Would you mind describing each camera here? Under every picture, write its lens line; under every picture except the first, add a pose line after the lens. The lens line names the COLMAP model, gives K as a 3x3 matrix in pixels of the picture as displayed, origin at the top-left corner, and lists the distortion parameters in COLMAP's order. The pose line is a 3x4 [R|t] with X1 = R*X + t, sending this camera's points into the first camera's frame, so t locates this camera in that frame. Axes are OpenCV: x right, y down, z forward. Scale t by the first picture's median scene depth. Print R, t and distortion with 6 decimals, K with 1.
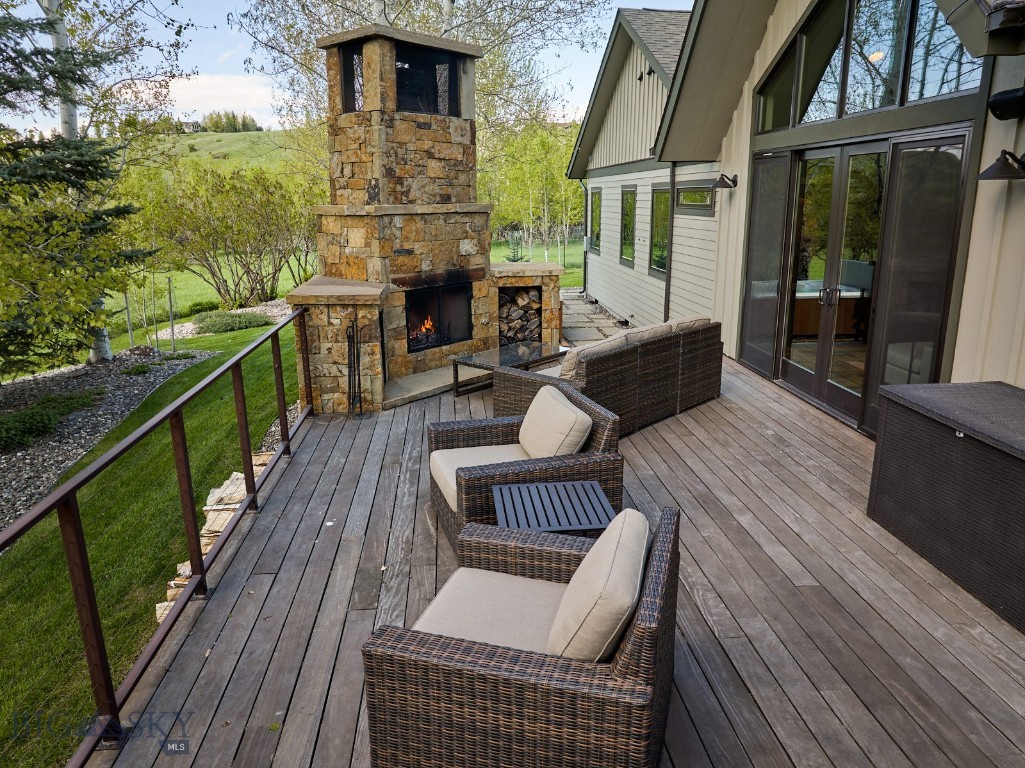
lens RADIAL K [[722.4, 0, 512.5], [0, 722.4, 384.0], [0, 0, 1]] dist [-0.025912, -0.001923]
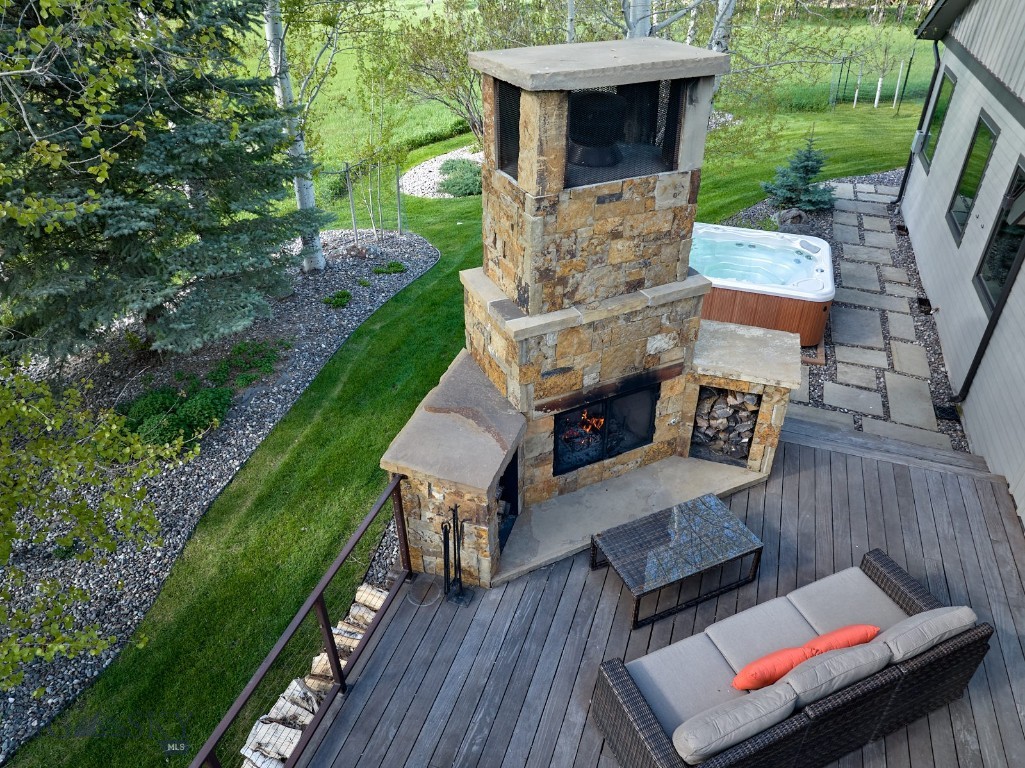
lens RADIAL K [[722.4, 0, 512.5], [0, 722.4, 384.0], [0, 0, 1]] dist [-0.025912, -0.001923]
pose [[0.914003, 0.228990, -0.334907, 0.056866], [-0.100747, 0.927737, 0.359380, -0.419682], [0.393000, -0.294734, 0.871024, 0.322833]]
